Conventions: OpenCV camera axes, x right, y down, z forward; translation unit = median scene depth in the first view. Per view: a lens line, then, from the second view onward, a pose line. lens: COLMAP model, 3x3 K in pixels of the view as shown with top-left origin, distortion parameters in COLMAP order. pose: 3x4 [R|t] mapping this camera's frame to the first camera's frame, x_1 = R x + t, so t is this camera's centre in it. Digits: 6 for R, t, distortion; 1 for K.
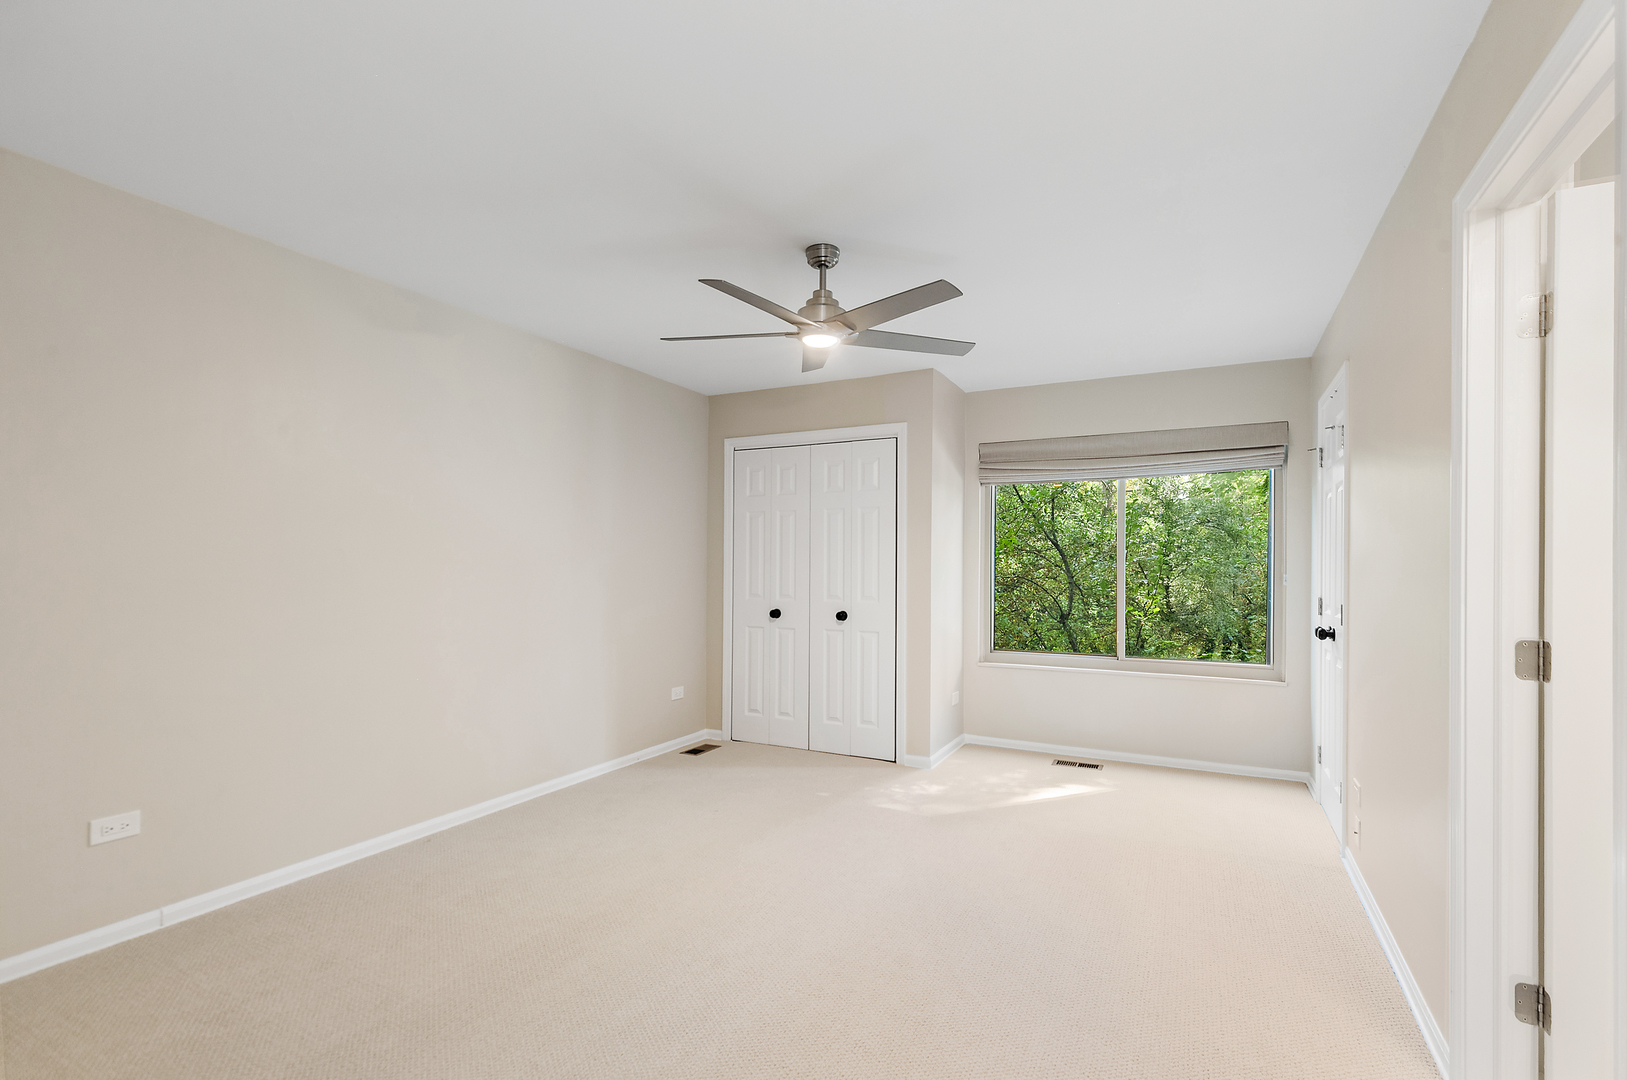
lens RADIAL K [[756.0, 0, 814.3], [0, 756.0, 568.7], [0, 0, 1]] dist [0.004986, 0.000086]
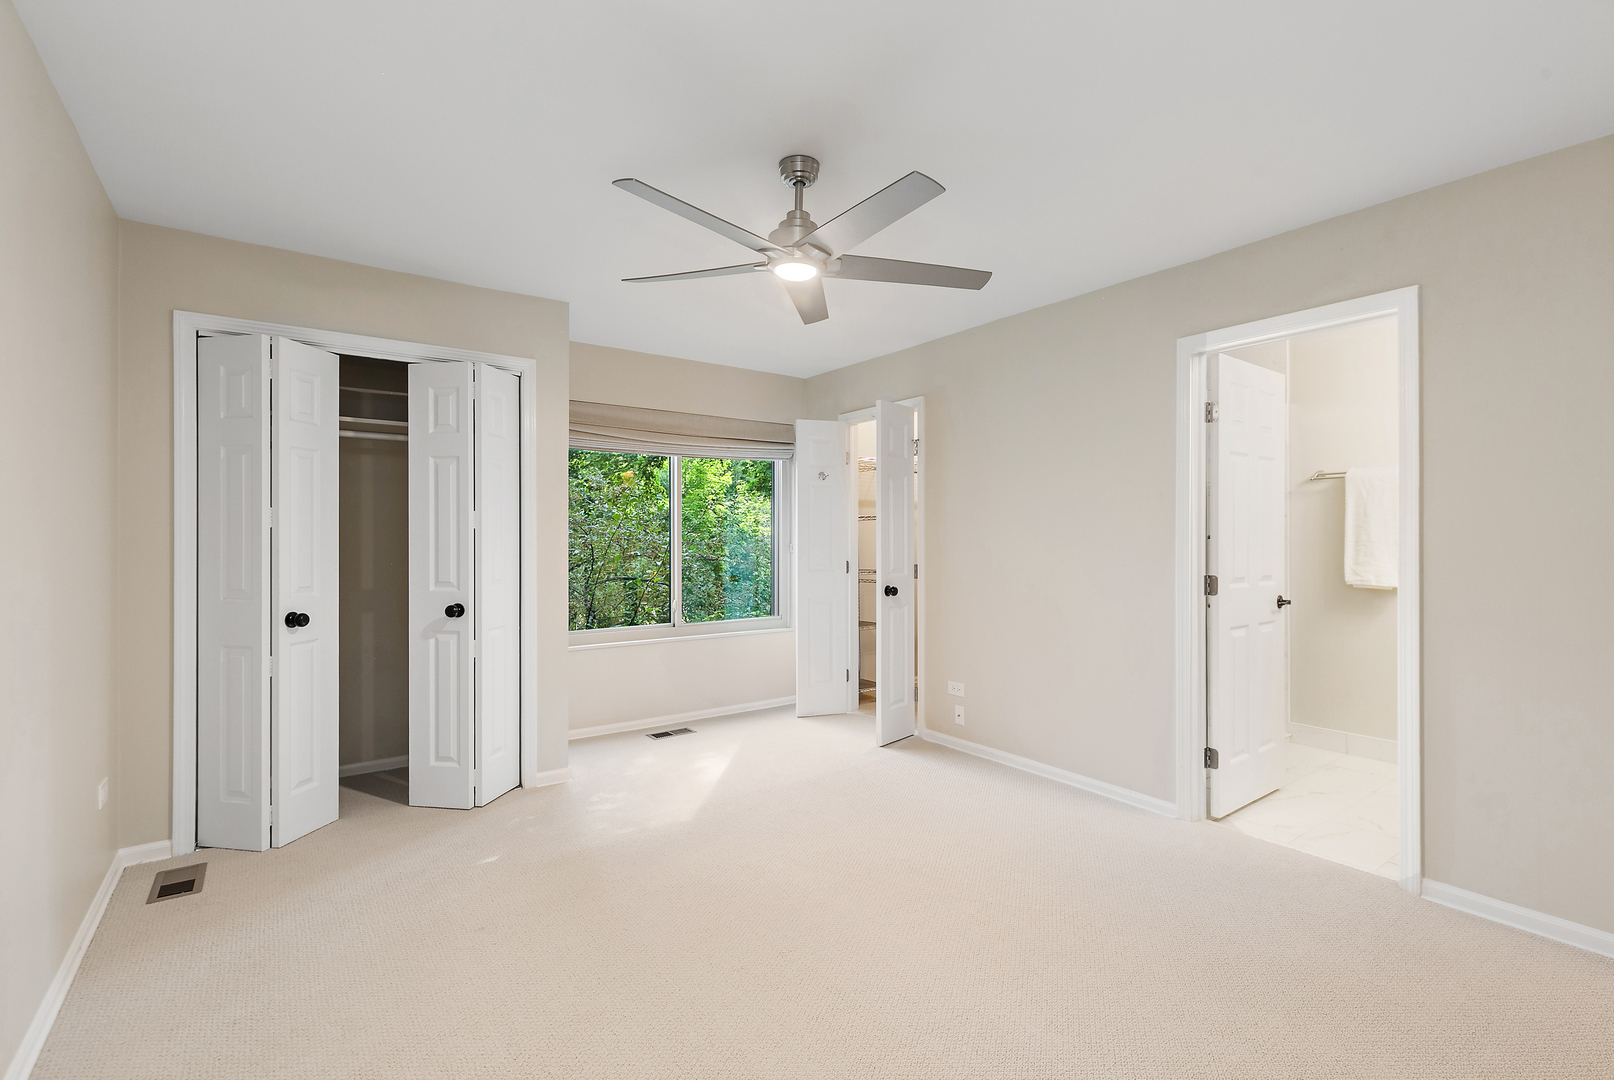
lens RADIAL K [[731.0, 0, 821.2], [0, 731.0, 543.9], [0, 0, 1]] dist [0.005185, -0.000450]
pose [[0.443222, -0.010790, 0.896347, -0.433331], [0.004670, 0.999942, 0.009728, -0.004218], [-0.896400, -0.000125, 0.443246, 0.378050]]
